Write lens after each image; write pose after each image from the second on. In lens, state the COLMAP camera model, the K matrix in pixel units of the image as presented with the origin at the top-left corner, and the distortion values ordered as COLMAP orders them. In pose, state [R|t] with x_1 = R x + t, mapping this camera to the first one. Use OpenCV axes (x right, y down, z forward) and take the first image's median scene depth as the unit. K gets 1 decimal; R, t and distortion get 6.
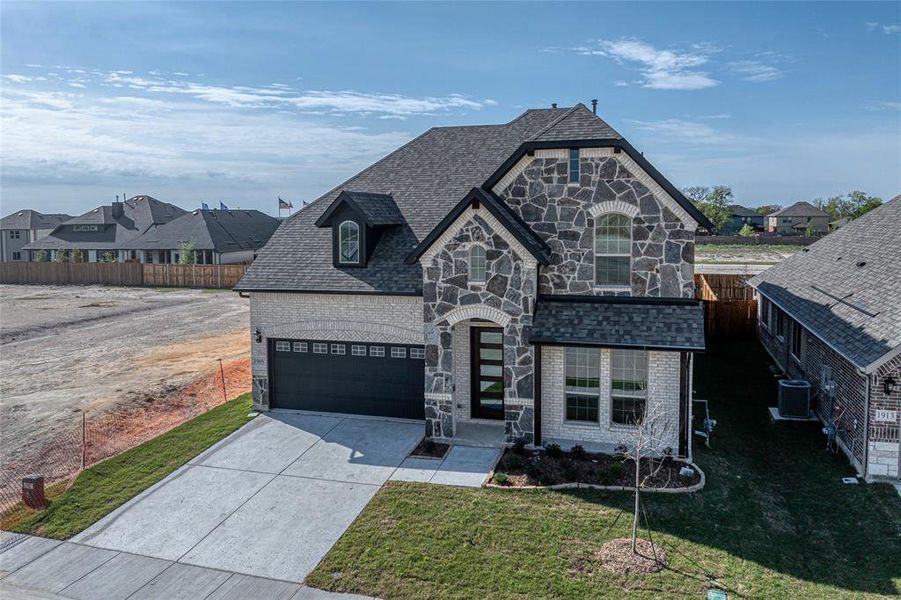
lens RADIAL K [[684.0, 0, 418.3], [0, 684.0, 274.1], [0, 0, 1]] dist [-0.019784, -0.007366]
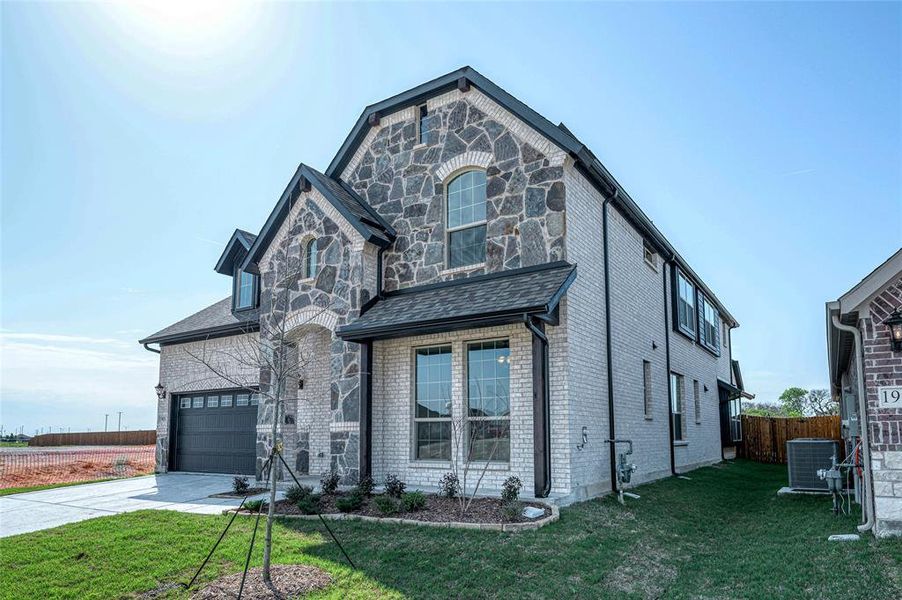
lens RADIAL K [[556.9, 0, 419.6], [0, 556.9, 385.2], [0, 0, 1]] dist [-0.004358, 0.003292]
pose [[0.962533, -0.009905, -0.270985, 0.391881], [-0.035190, 0.986319, -0.161046, 0.236981], [0.268873, 0.164548, 0.949016, 0.437233]]
